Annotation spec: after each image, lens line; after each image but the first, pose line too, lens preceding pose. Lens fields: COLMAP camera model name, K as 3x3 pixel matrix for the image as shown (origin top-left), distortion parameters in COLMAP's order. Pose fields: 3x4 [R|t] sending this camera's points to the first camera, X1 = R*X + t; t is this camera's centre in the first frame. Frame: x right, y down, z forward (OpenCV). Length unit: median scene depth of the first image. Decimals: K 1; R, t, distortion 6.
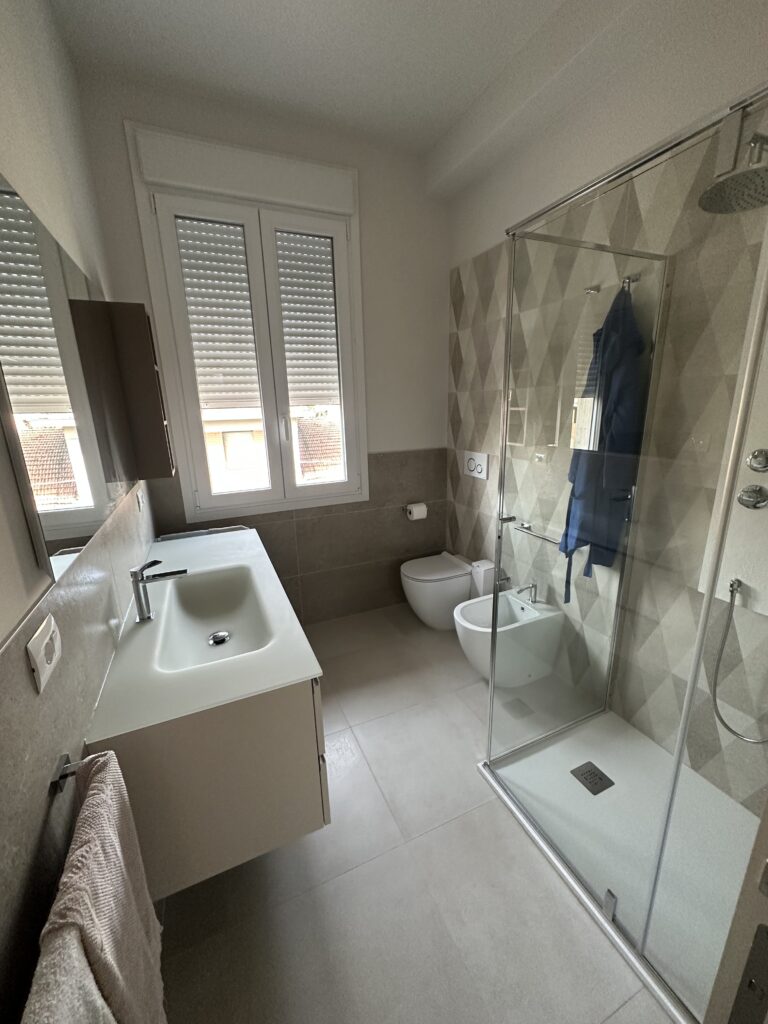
lens RADIAL K [[407.5, 0, 384.0], [0, 407.5, 512.0], [0, 0, 1]] dist [-0.002218, 0.000333]
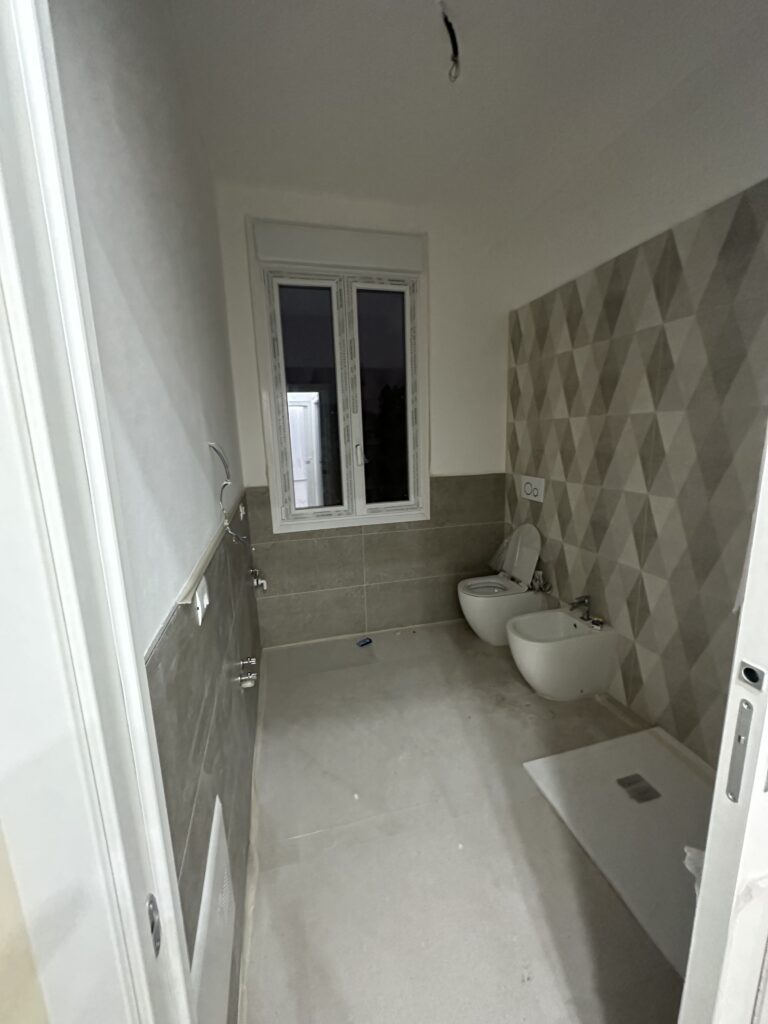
lens RADIAL K [[407.5, 0, 384.0], [0, 407.5, 512.0], [0, 0, 1]] dist [-0.002218, 0.000333]
pose [[0.988777, 0.021080, -0.147906, 0.003494], [-0.030135, 0.997788, -0.059248, 0.019379], [0.146330, 0.063040, 0.987225, -0.098293]]
